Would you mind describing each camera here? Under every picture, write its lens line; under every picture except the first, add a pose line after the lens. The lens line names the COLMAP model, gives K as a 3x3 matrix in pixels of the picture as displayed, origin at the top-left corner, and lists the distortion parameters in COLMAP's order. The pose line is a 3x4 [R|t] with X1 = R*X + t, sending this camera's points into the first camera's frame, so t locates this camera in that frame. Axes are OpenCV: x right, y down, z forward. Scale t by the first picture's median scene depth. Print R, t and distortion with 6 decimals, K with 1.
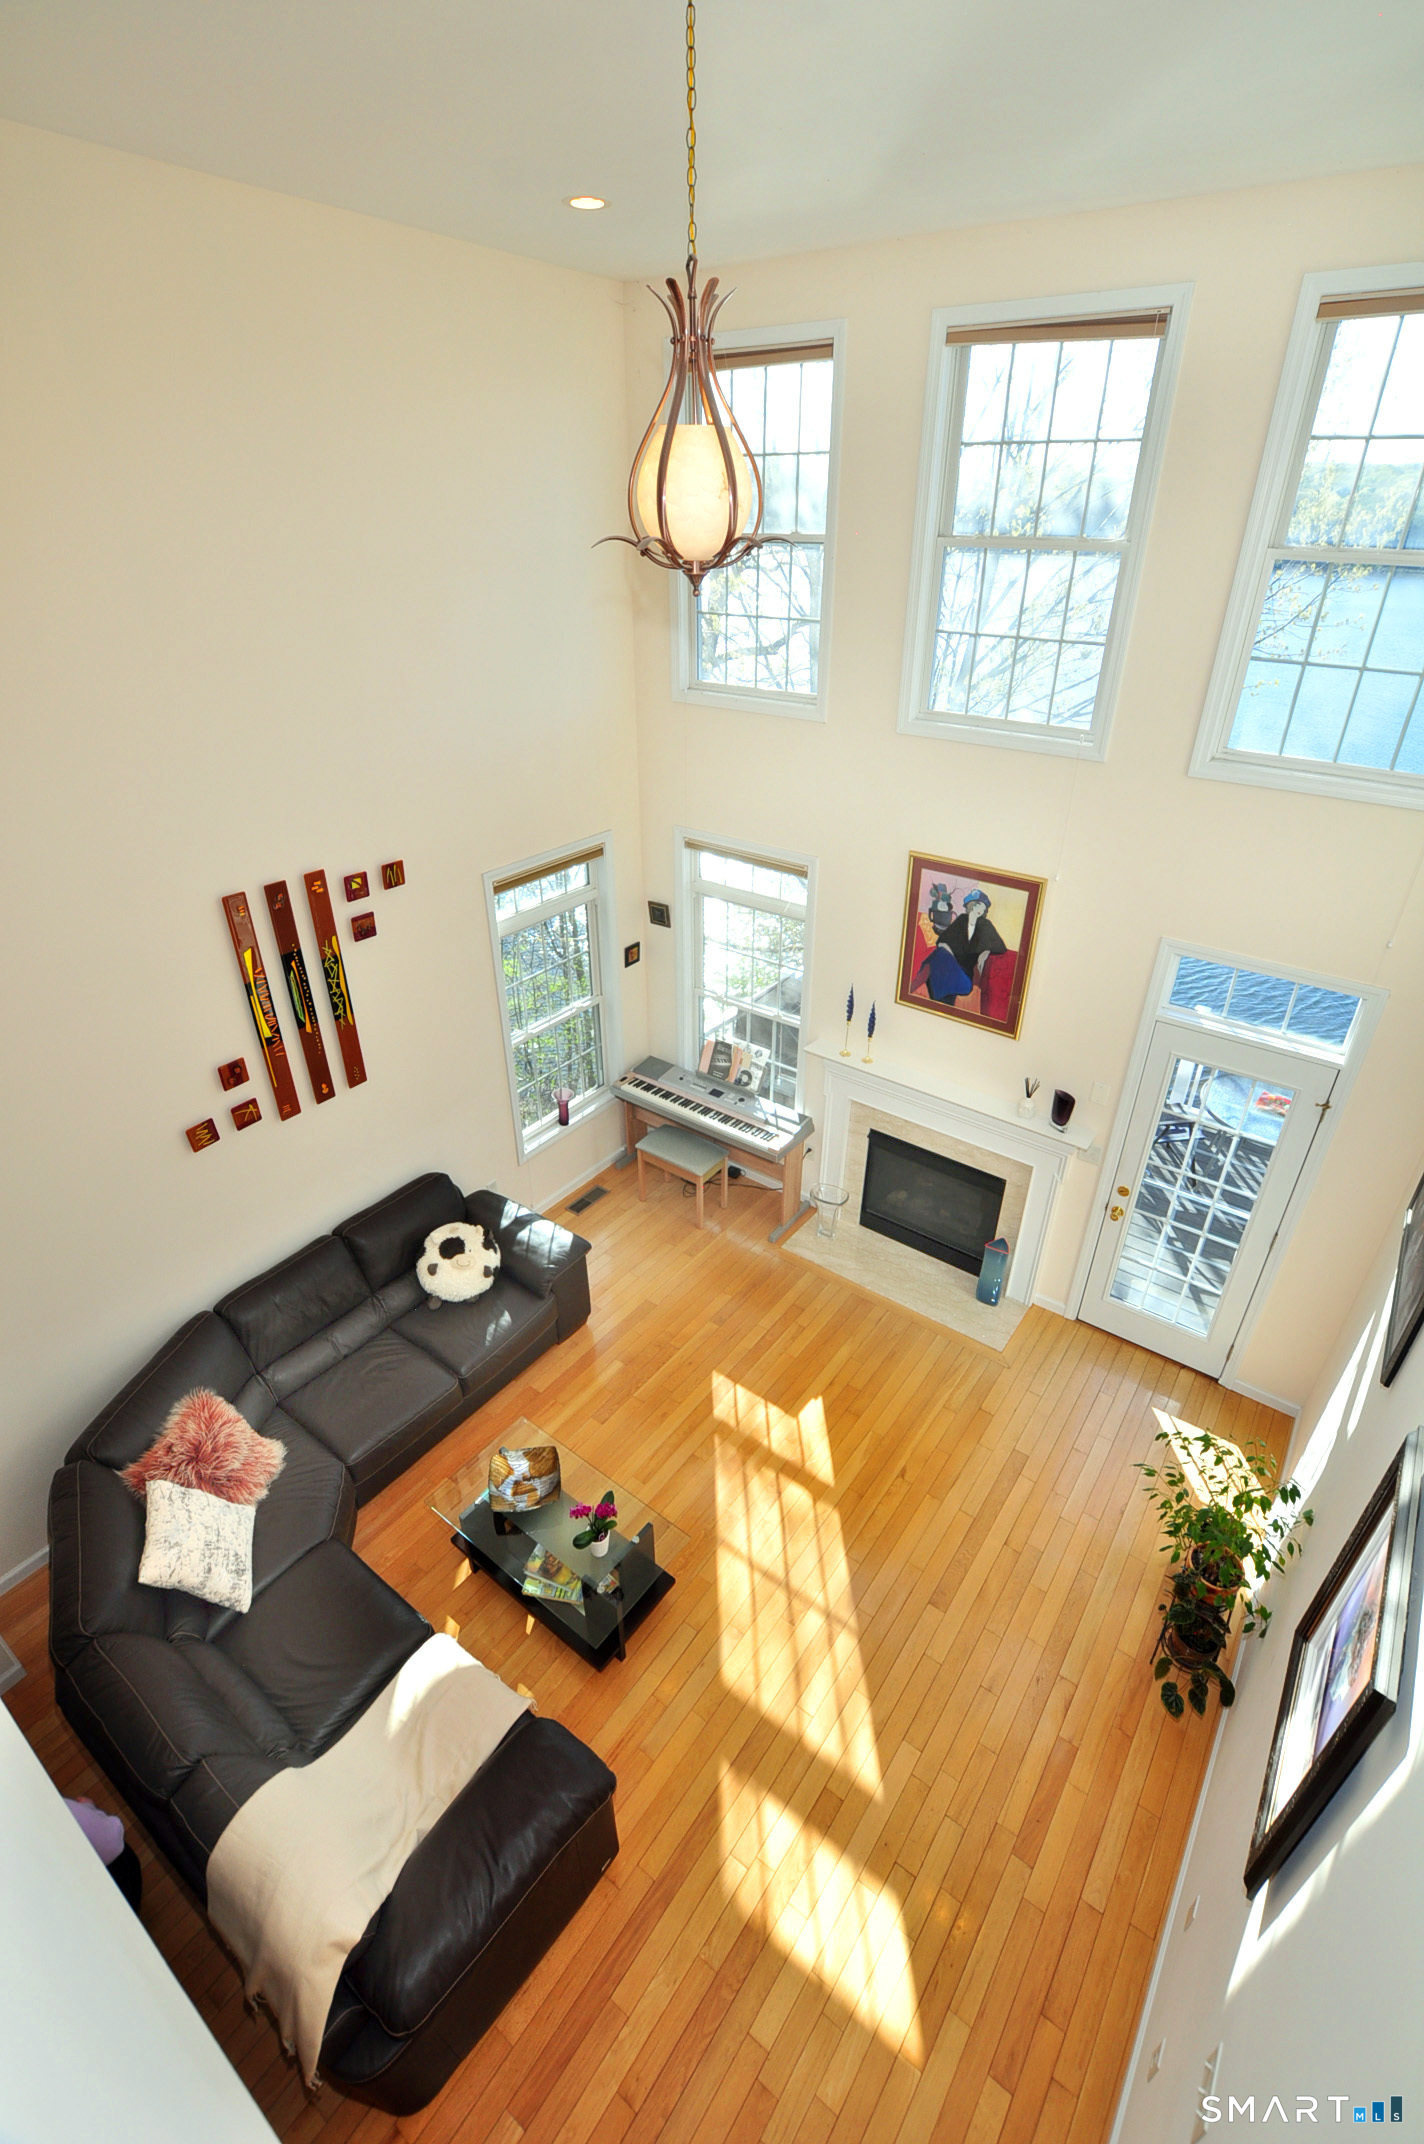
lens RADIAL K [[966.3, 0, 715.4], [0, 966.3, 1054.4], [0, 0, 1]] dist [-0.025006, 0.000893]
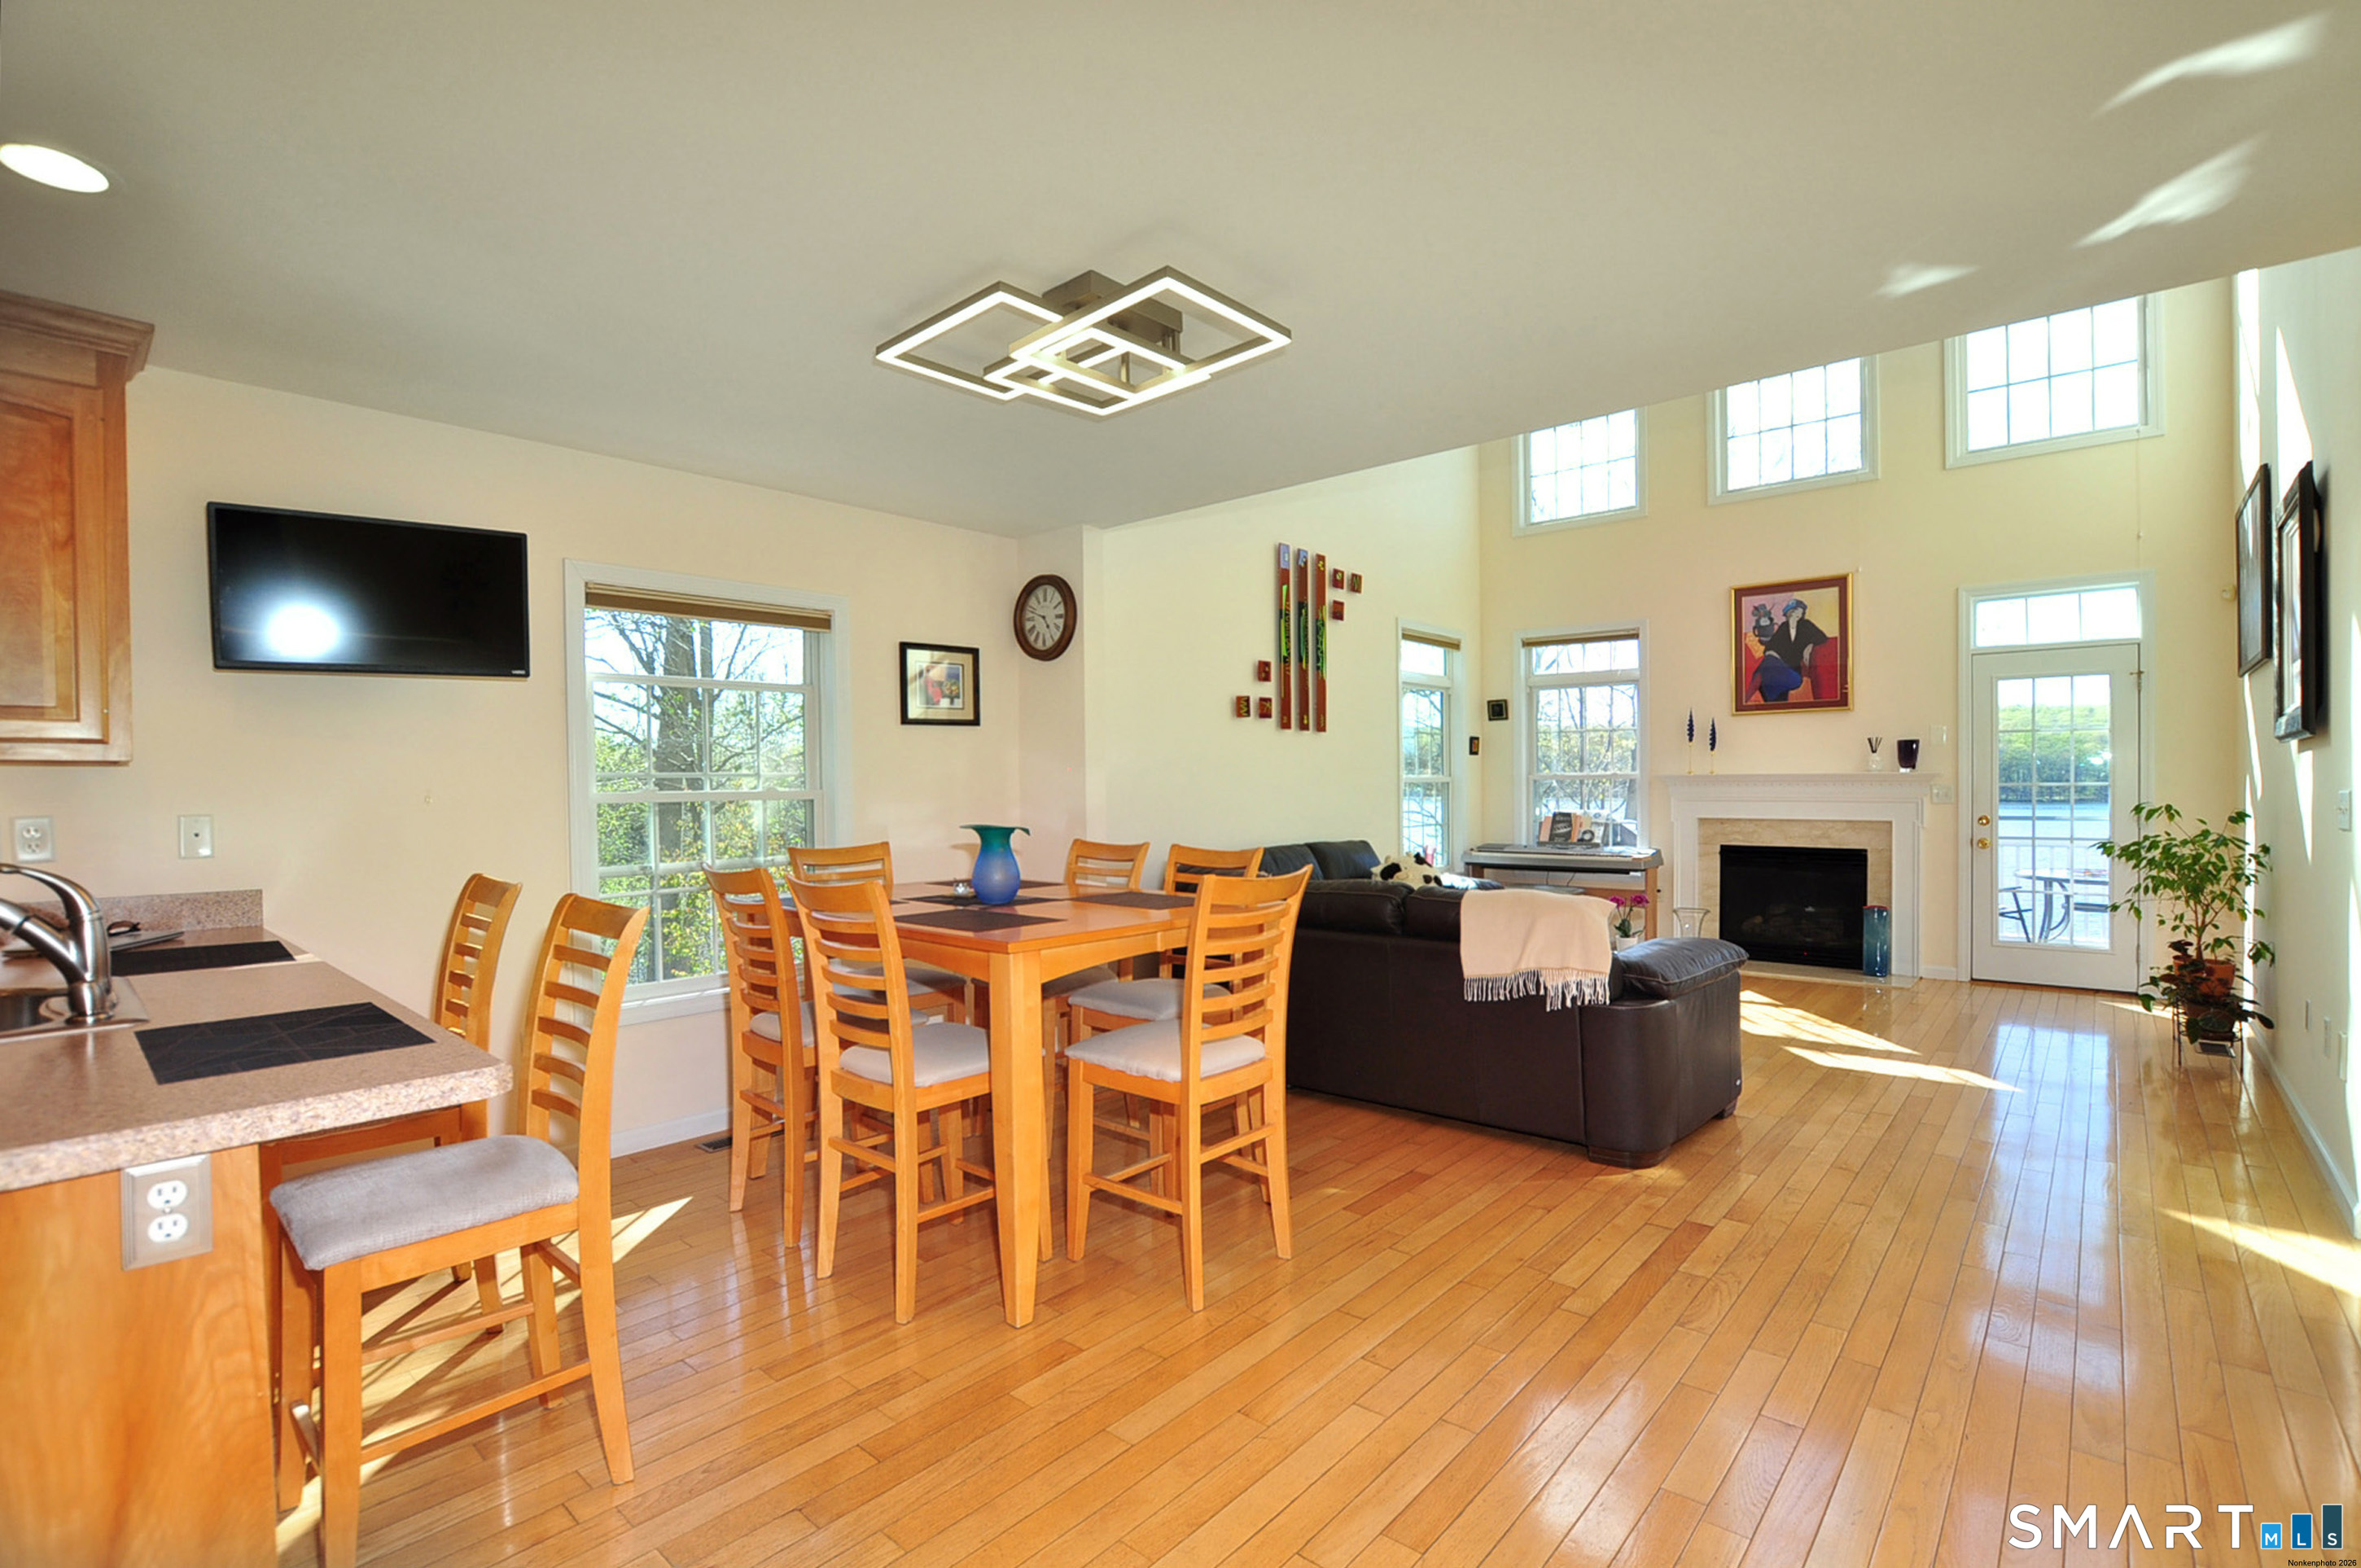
lens RADIAL K [[1064.0, 0, 1200.2], [0, 1064.0, 784.5], [0, 0, 1]] dist [-0.025006, 0.000893]
pose [[0.996734, -0.009982, -0.080130, -0.412414], [-0.030705, 0.870937, -0.490434, 0.764790], [0.074684, 0.491292, 0.867787, -0.175909]]
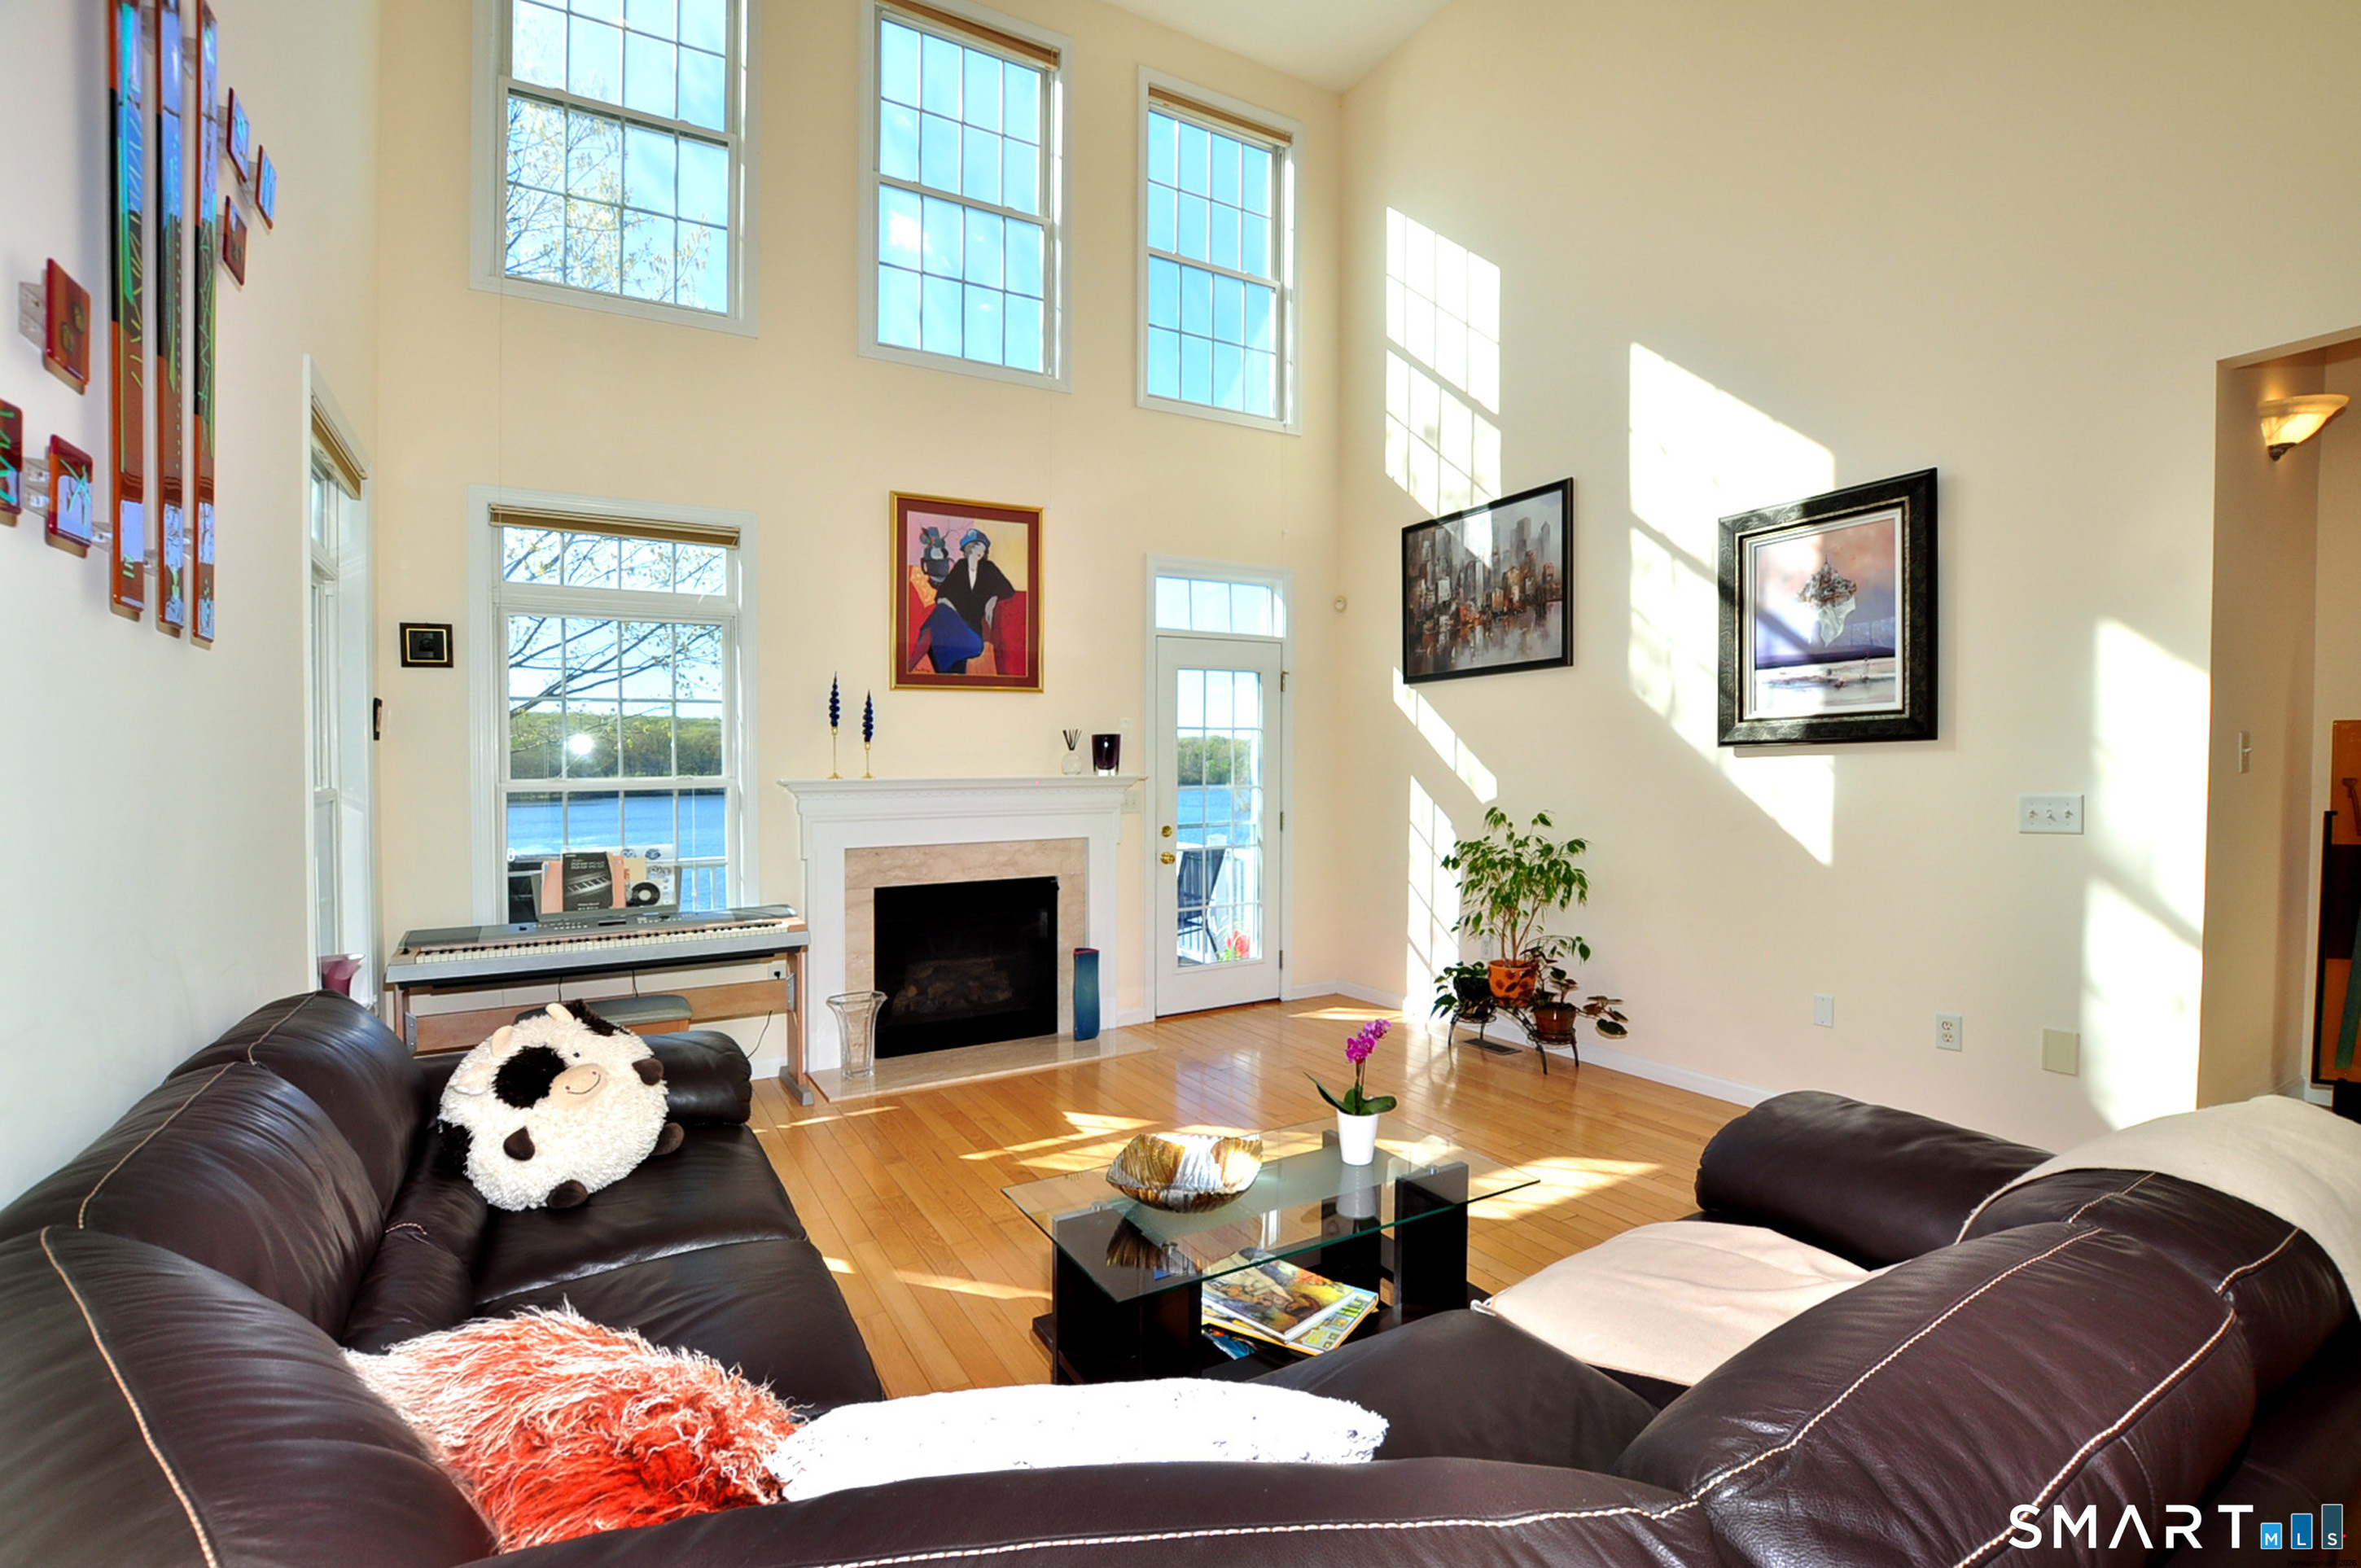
lens RADIAL K [[1046.5, 0, 1166.1], [0, 1046.5, 769.0], [0, 0, 1]] dist [-0.015428, -0.000156]
pose [[0.413110, -0.022409, 0.910406, -0.555923], [0.452795, 0.872425, -0.183988, 0.290783], [-0.790138, 0.488234, 0.370554, 0.590886]]
